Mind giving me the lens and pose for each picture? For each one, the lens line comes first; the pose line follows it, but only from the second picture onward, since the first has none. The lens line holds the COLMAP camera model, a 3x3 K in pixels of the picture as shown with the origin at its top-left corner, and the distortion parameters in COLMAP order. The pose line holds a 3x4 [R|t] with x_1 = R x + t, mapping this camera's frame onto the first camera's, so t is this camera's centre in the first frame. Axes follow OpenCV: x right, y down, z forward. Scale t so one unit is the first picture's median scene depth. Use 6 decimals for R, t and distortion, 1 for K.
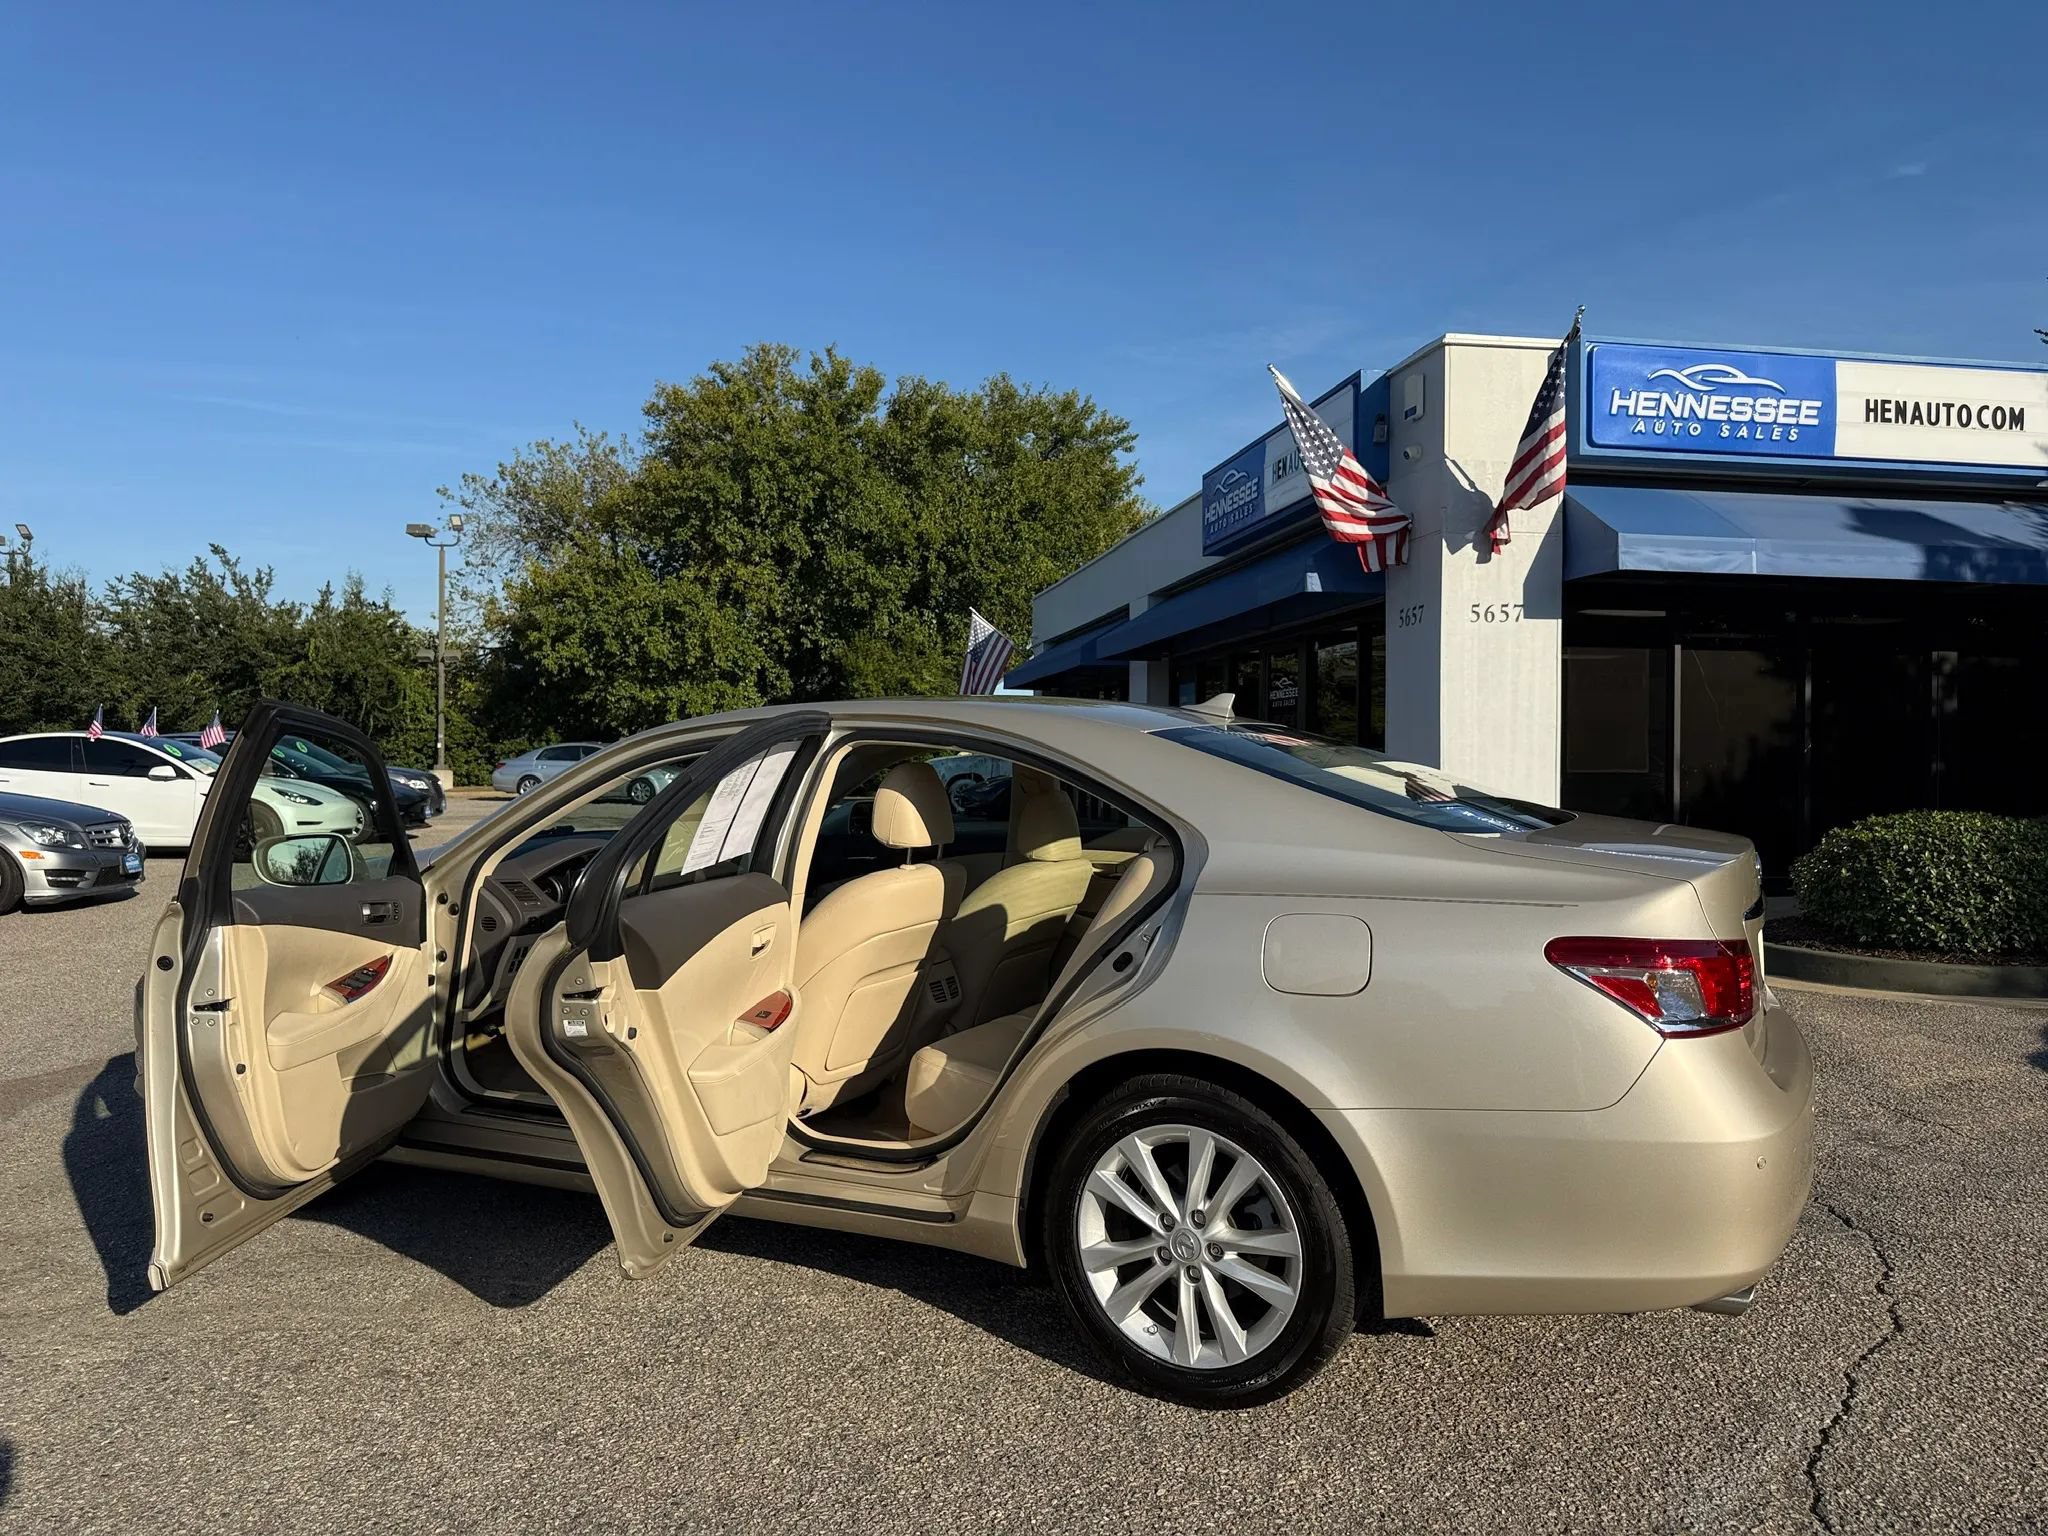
lens RADIAL K [[1445.5, 0, 1031.5], [0, 1445.5, 780.8], [0, 0, 1]] dist [0.028228, -0.026725]
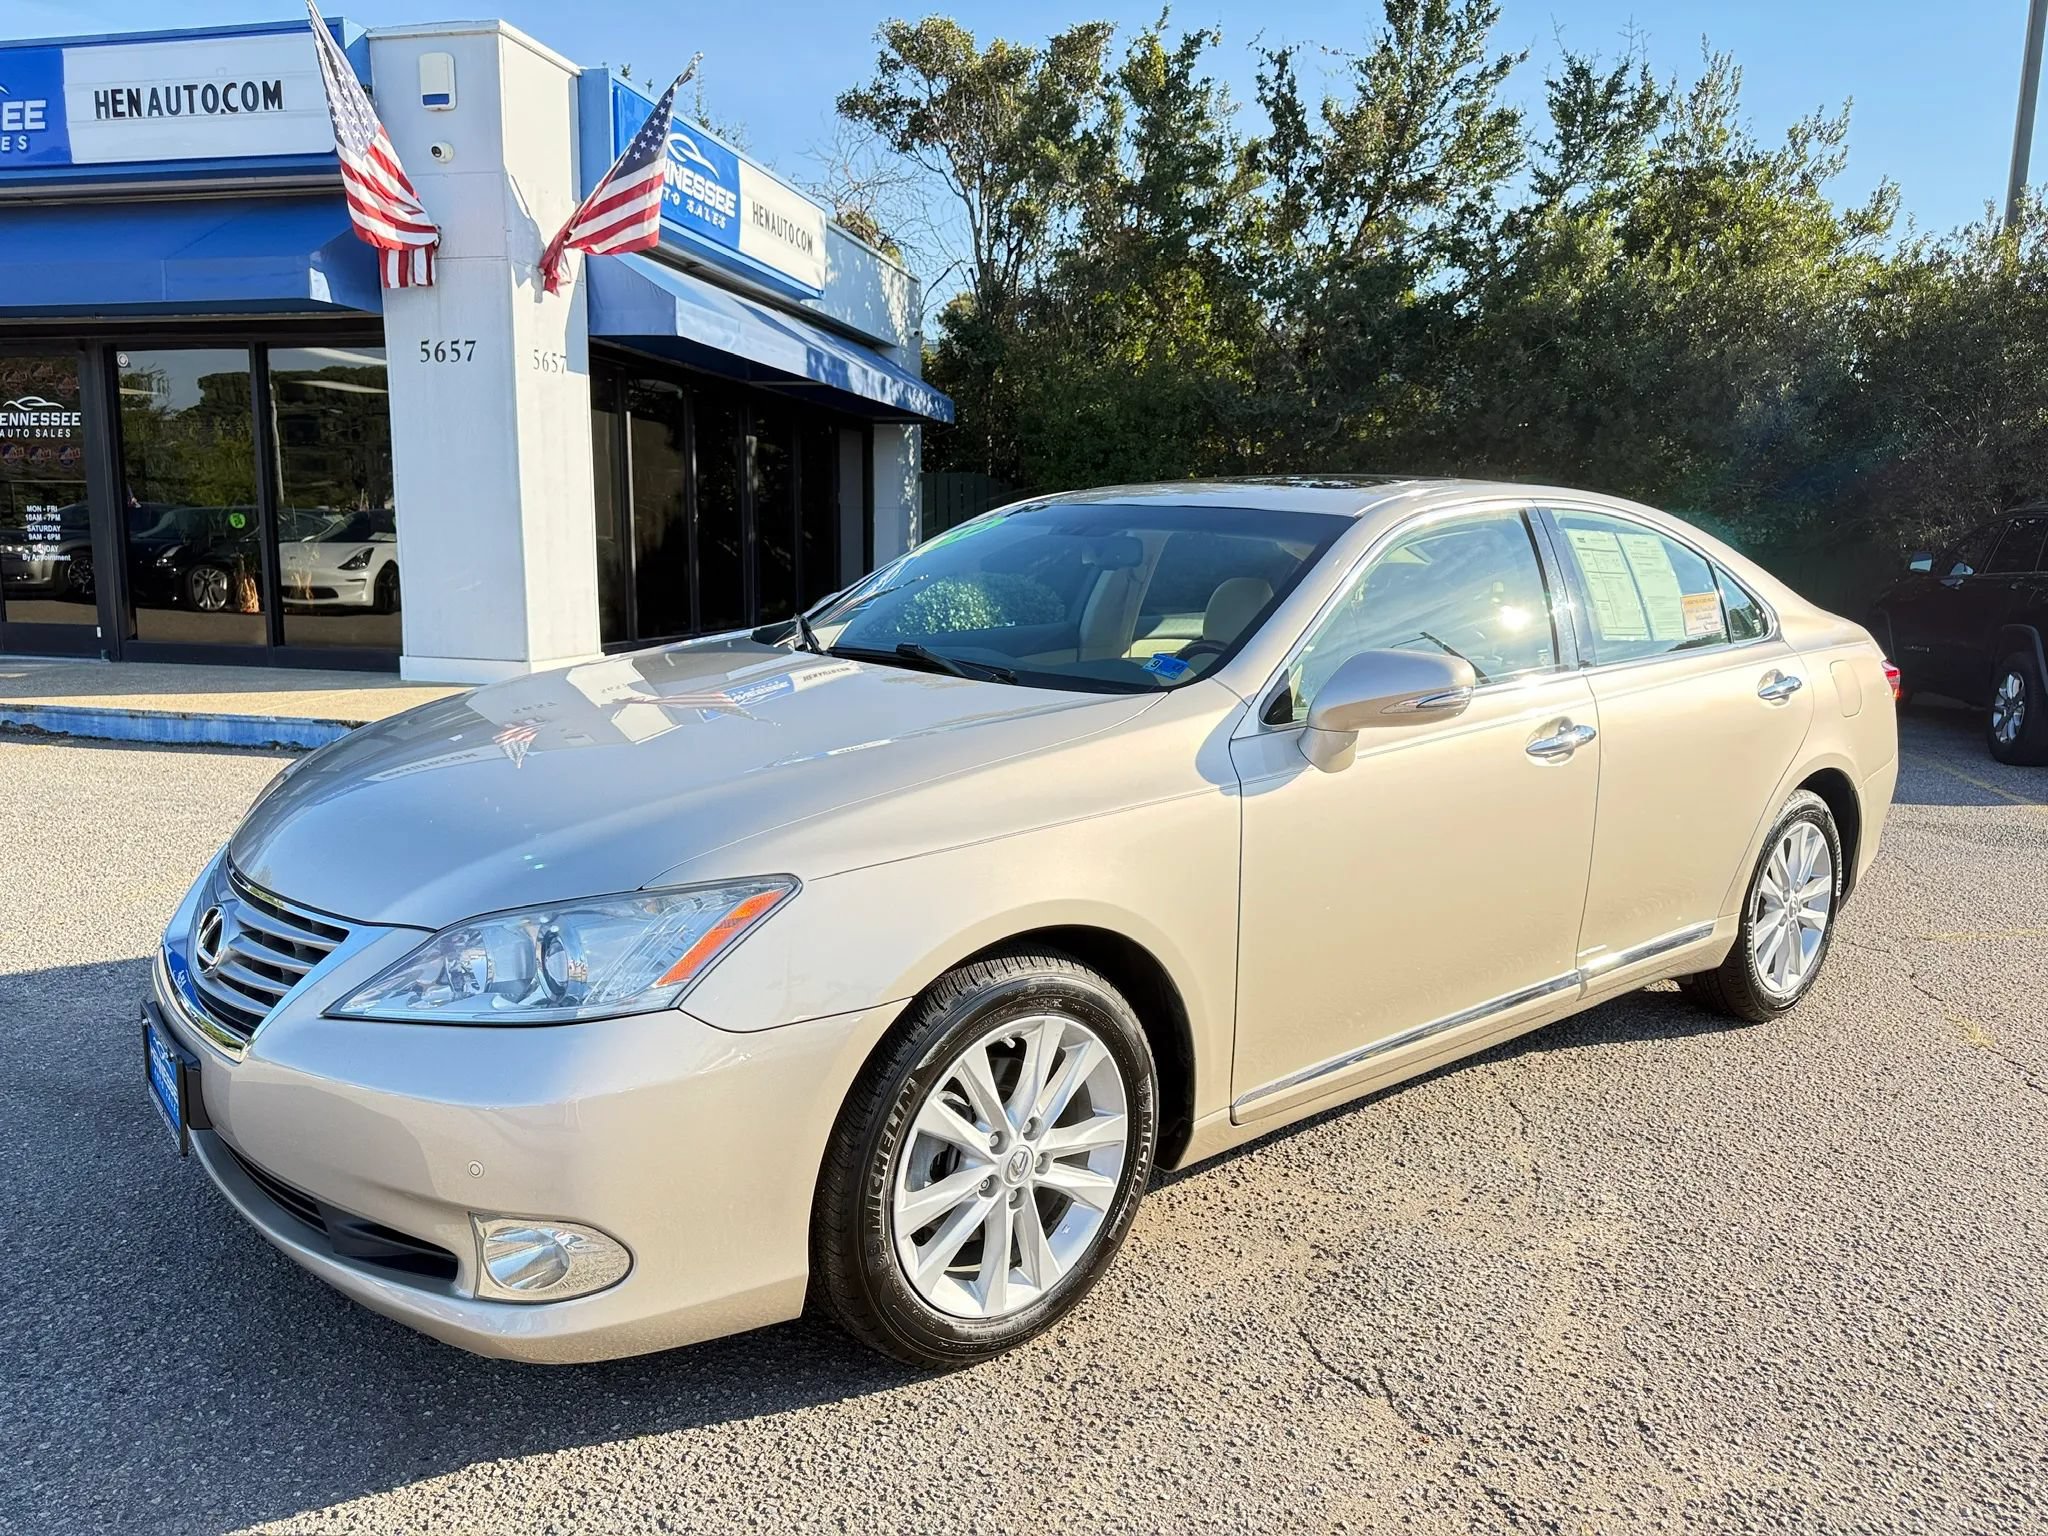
lens RADIAL K [[1445.5, 0, 1034.7], [0, 1445.5, 766.4], [0, 0, 1]] dist [0.028228, -0.026725]
pose [[0.390513, -0.140656, 0.909789, -0.421851], [-0.007885, 0.987712, 0.156088, -0.008988], [-0.920564, -0.068128, 0.384605, 0.339961]]
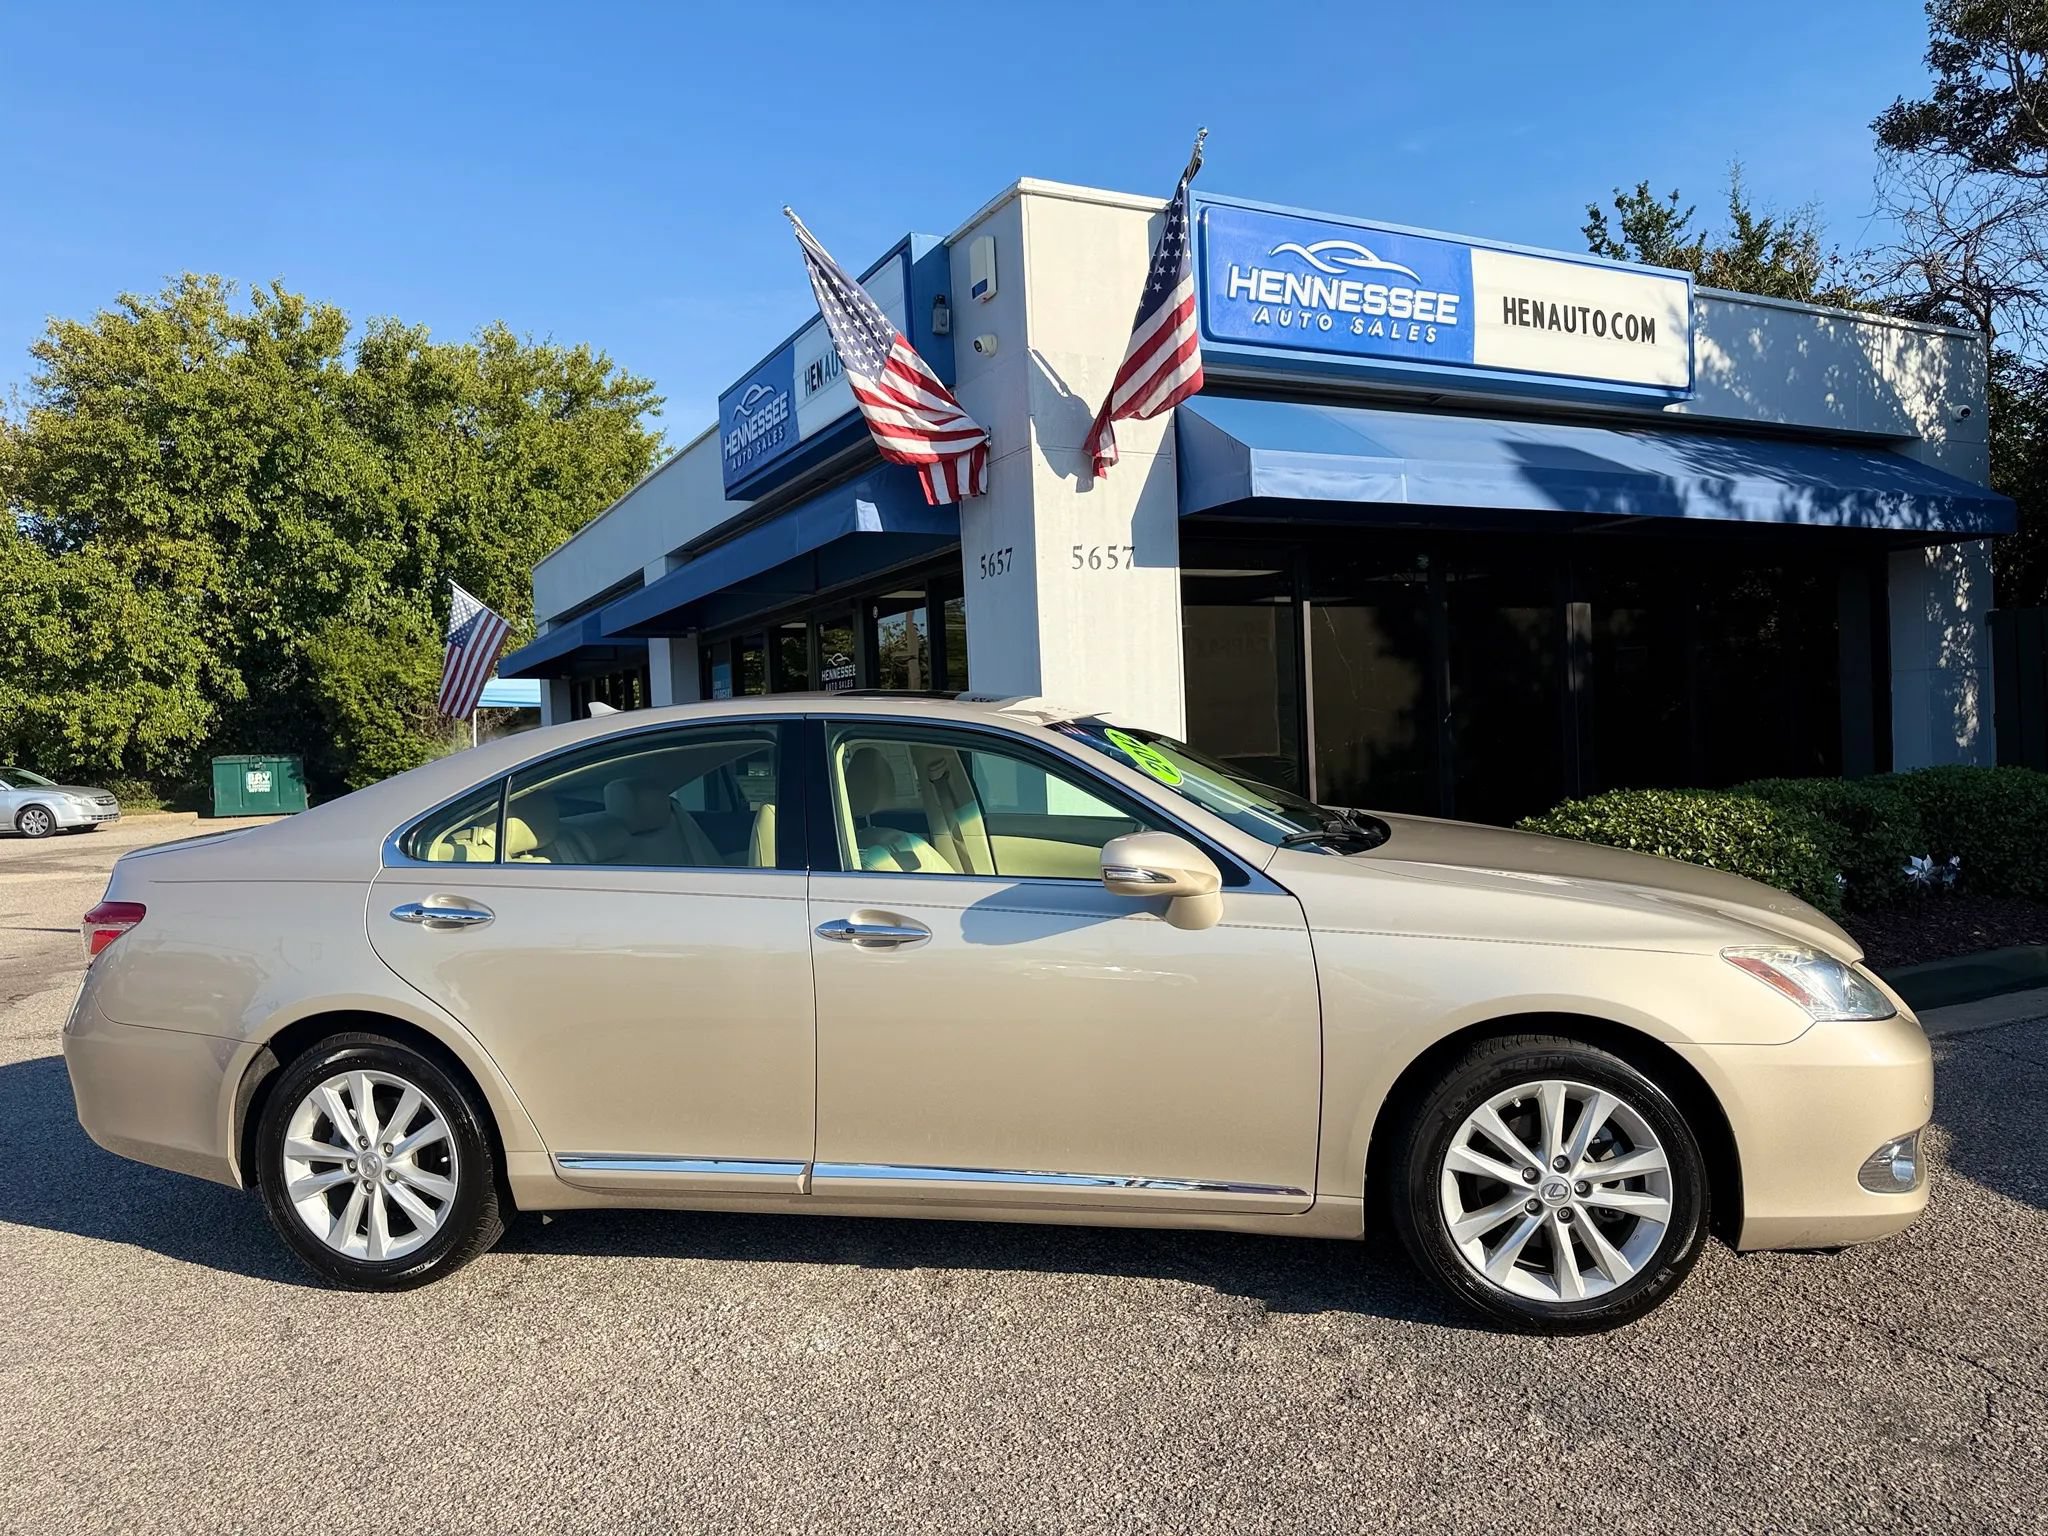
lens RADIAL K [[1445.5, 0, 1028.1], [0, 1445.5, 776.2], [0, 0, 1]] dist [0.028228, -0.026725]
pose [[0.954668, -0.053203, 0.292879, 0.054424], [0.050965, 0.998584, 0.015274, -0.014168], [-0.293277, 0.000345, 0.956027, 0.283301]]
